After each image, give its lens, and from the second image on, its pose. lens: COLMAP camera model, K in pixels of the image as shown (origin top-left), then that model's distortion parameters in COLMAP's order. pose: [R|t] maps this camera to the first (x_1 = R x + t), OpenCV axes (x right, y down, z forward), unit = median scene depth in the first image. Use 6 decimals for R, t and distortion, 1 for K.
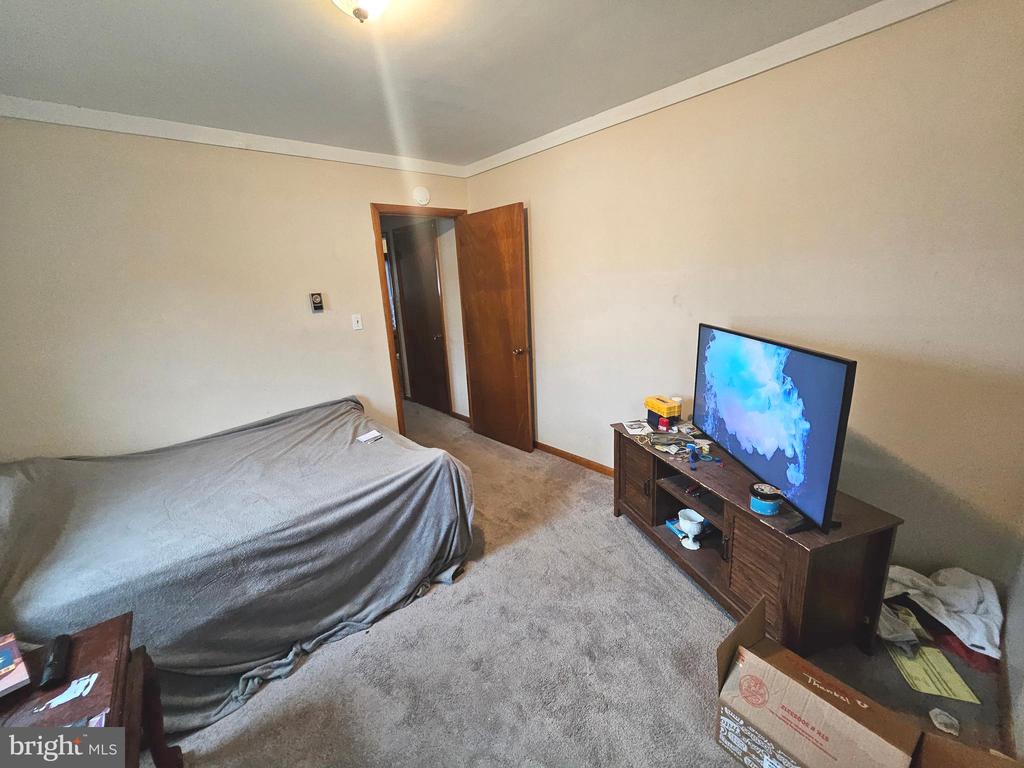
lens RADIAL K [[409.4, 0, 512.0], [0, 409.4, 384.0], [0, 0, 1]] dist [-0.000377, -0.000021]
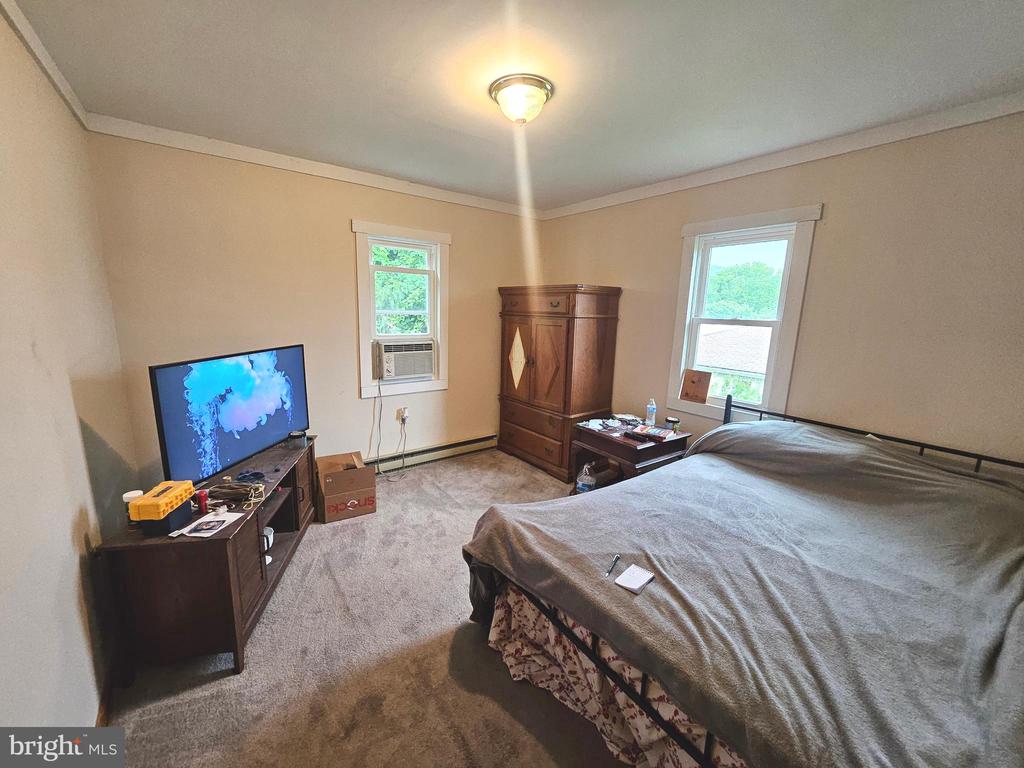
lens RADIAL K [[409.4, 0, 512.0], [0, 409.4, 384.0], [0, 0, 1]] dist [-0.000377, -0.000021]
pose [[-0.994993, 0.021822, 0.097533, -0.254661], [0.061442, 0.903240, 0.424715, -0.349799], [-0.078828, 0.428581, -0.900058, 1.423809]]
